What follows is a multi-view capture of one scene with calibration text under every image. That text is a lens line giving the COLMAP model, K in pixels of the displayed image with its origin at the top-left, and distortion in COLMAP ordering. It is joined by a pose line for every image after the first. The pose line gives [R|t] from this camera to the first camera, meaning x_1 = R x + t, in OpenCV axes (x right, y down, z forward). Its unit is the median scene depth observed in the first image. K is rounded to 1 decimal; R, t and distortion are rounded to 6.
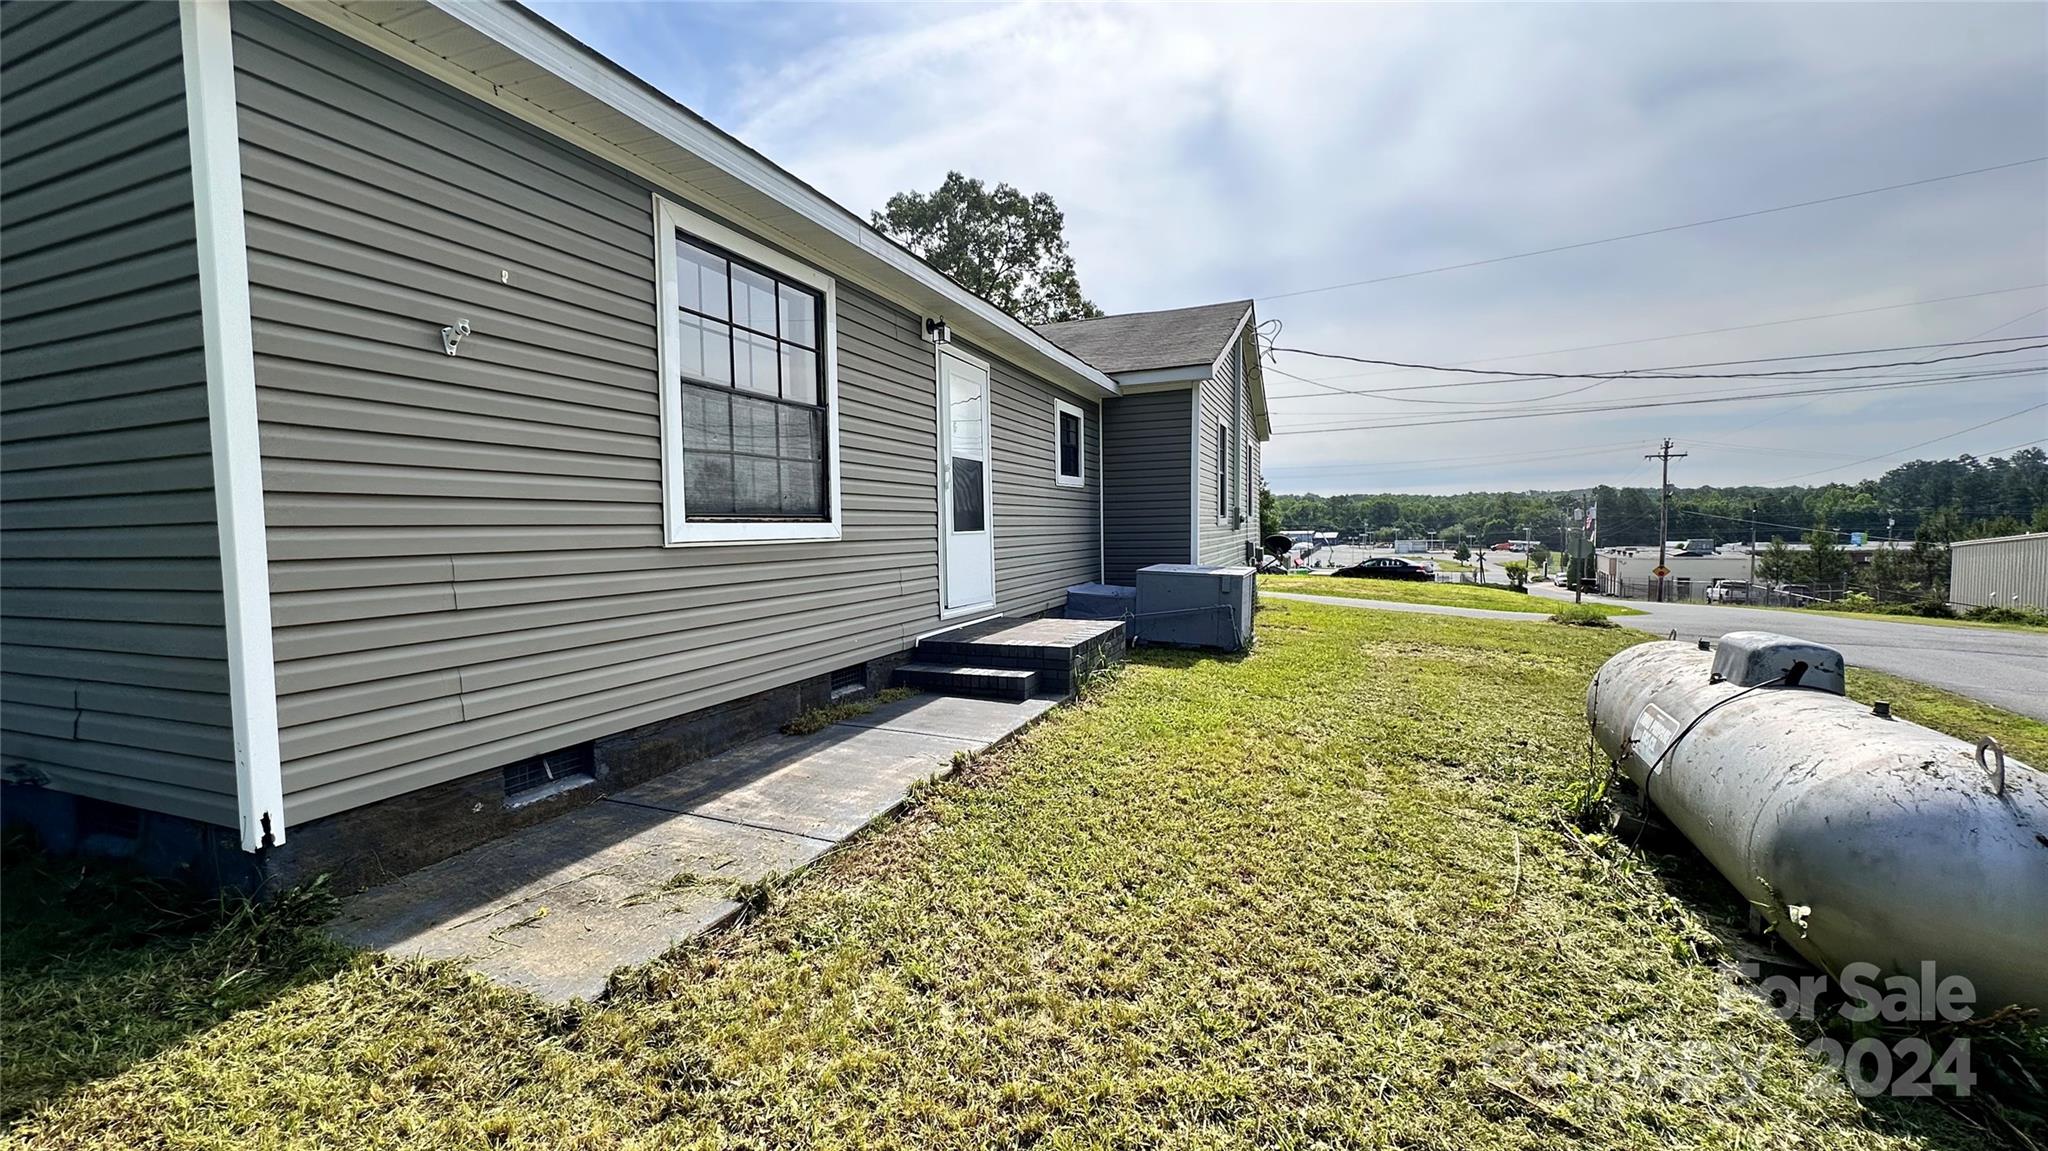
lens RADIAL K [[814.6, 0, 1024.0], [0, 814.6, 575.5], [0, 0, 1]] dist [-0.000403, -0.000262]
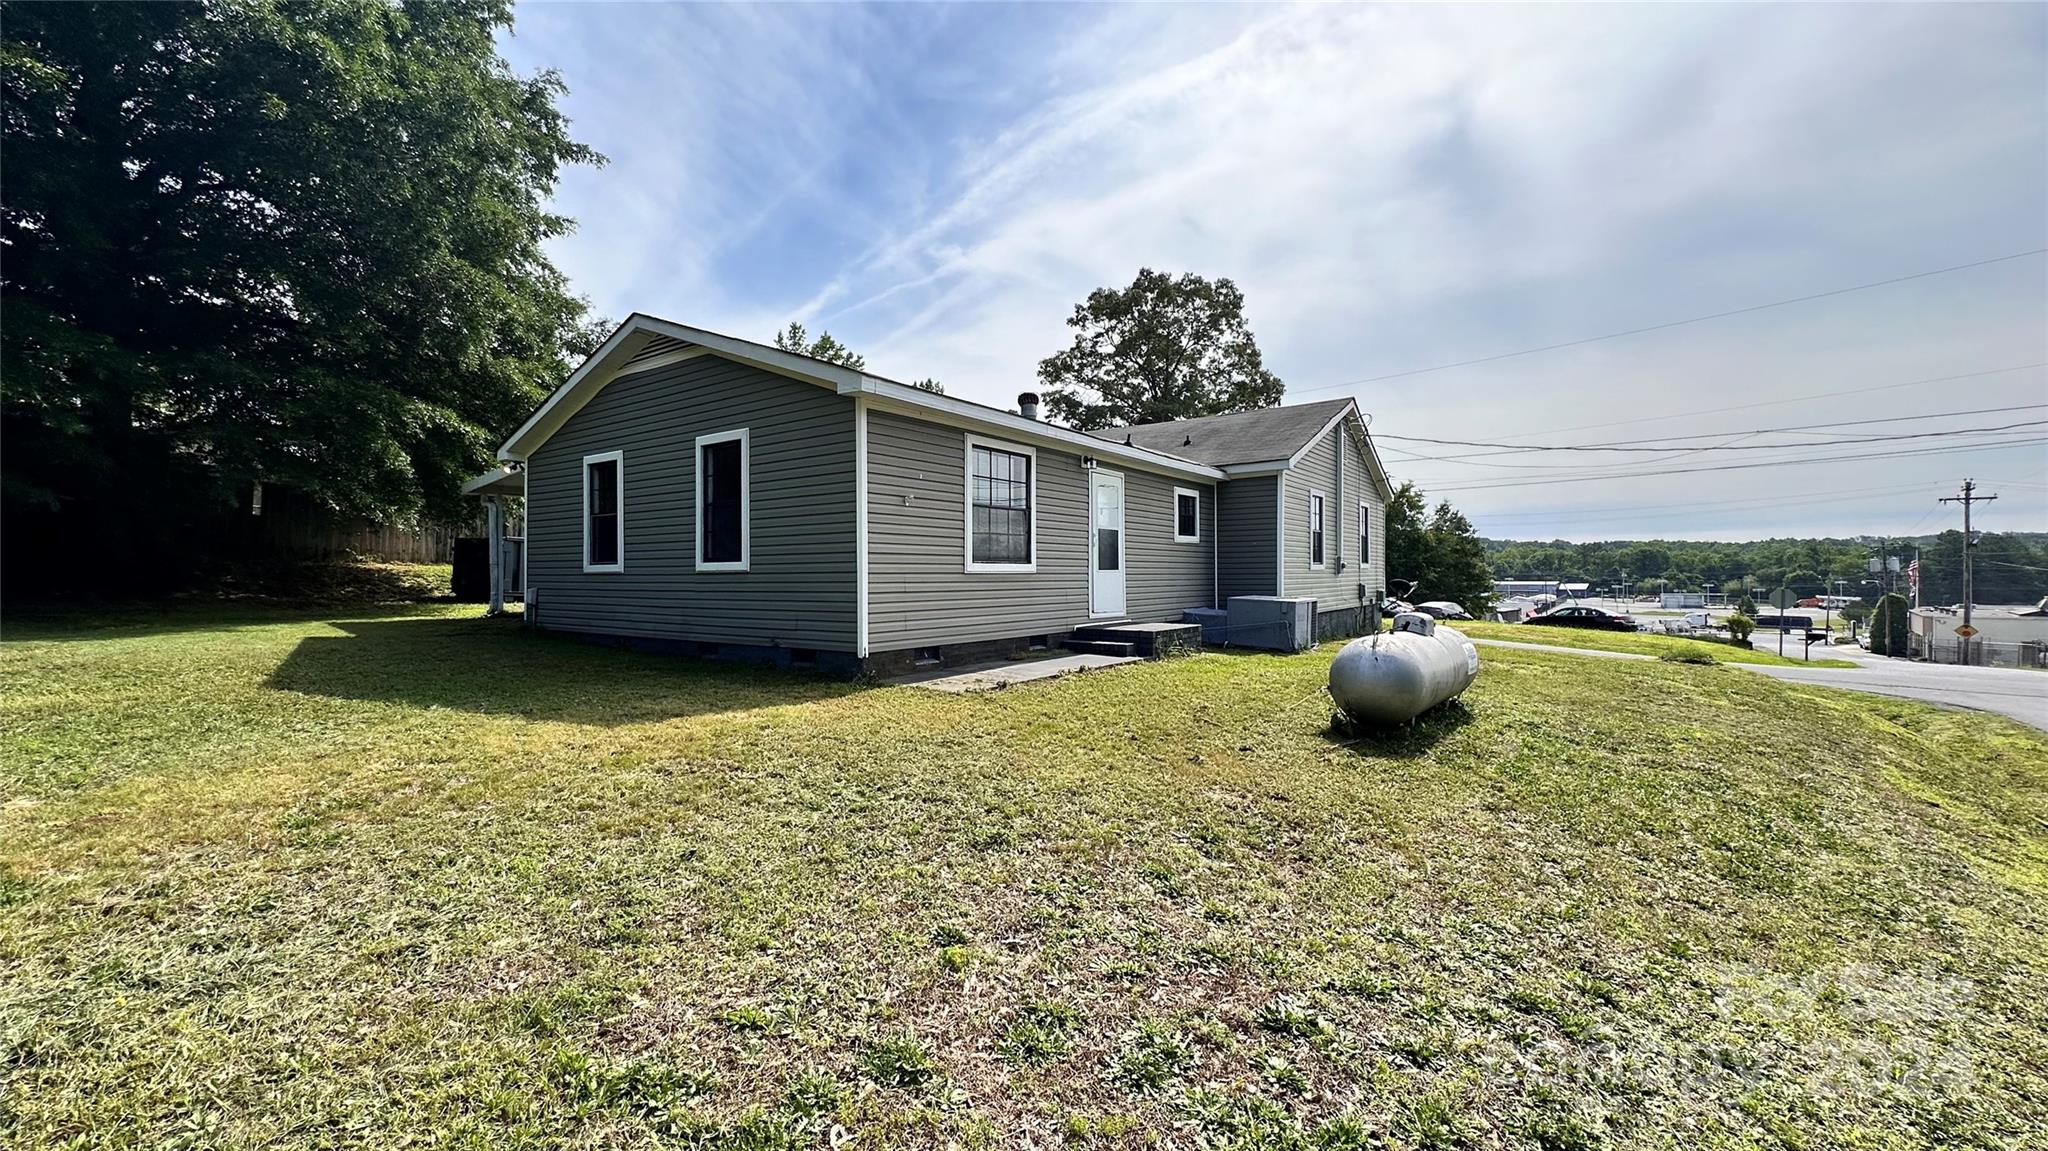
lens RADIAL K [[814.6, 0, 1024.0], [0, 814.6, 575.5], [0, 0, 1]] dist [-0.000403, -0.000262]
pose [[0.969261, 0.009759, -0.245842, 0.036534], [-0.023782, 0.998250, -0.054137, 0.011045], [0.244884, 0.058319, 0.967797, -0.144673]]
